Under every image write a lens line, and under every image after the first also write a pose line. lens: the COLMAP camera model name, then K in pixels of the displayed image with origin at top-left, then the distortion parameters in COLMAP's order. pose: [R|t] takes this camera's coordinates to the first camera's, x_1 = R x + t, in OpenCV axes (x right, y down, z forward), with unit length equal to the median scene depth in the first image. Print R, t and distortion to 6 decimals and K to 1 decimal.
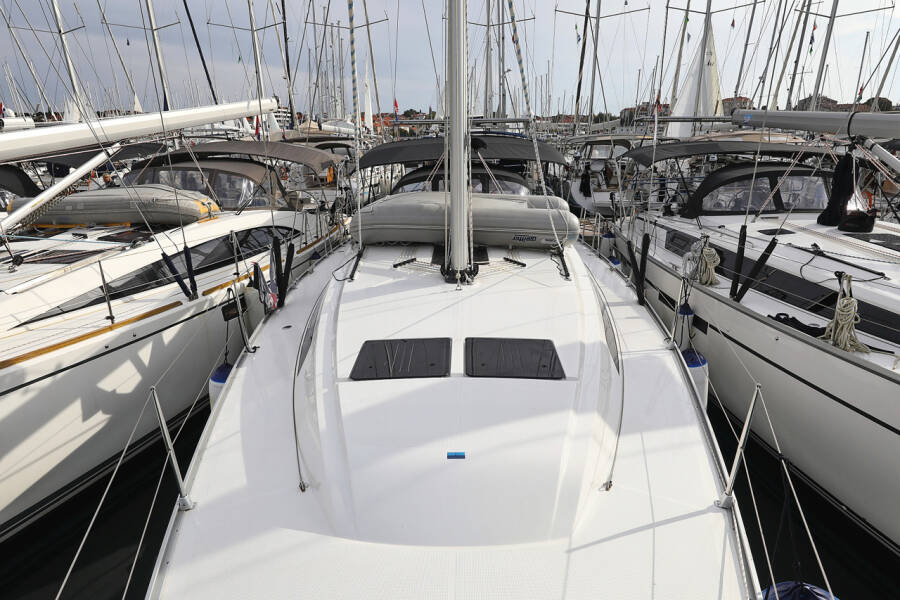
lens RADIAL K [[517.3, 0, 450.0], [0, 517.3, 300.0], [0, 0, 1]] dist [-0.000847, -0.000056]
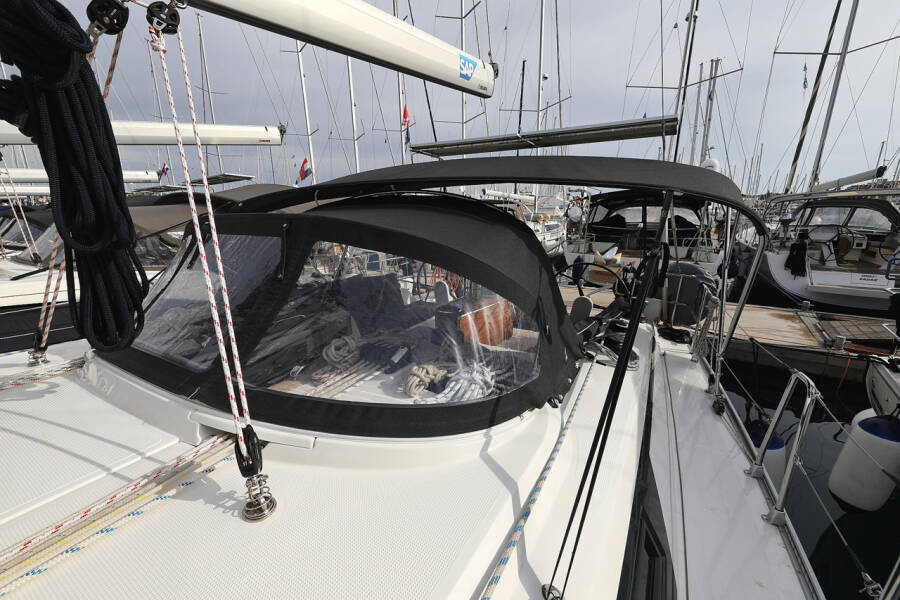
lens RADIAL K [[353.5, 0, 450.0], [0, 353.5, 300.0], [0, 0, 1]] dist [0.000612, 0.000084]
pose [[0.869017, 0.123333, -0.479165, 0.083222], [-0.154405, 0.987670, -0.025812, -0.076810], [0.470073, 0.096417, 0.877345, 0.337908]]
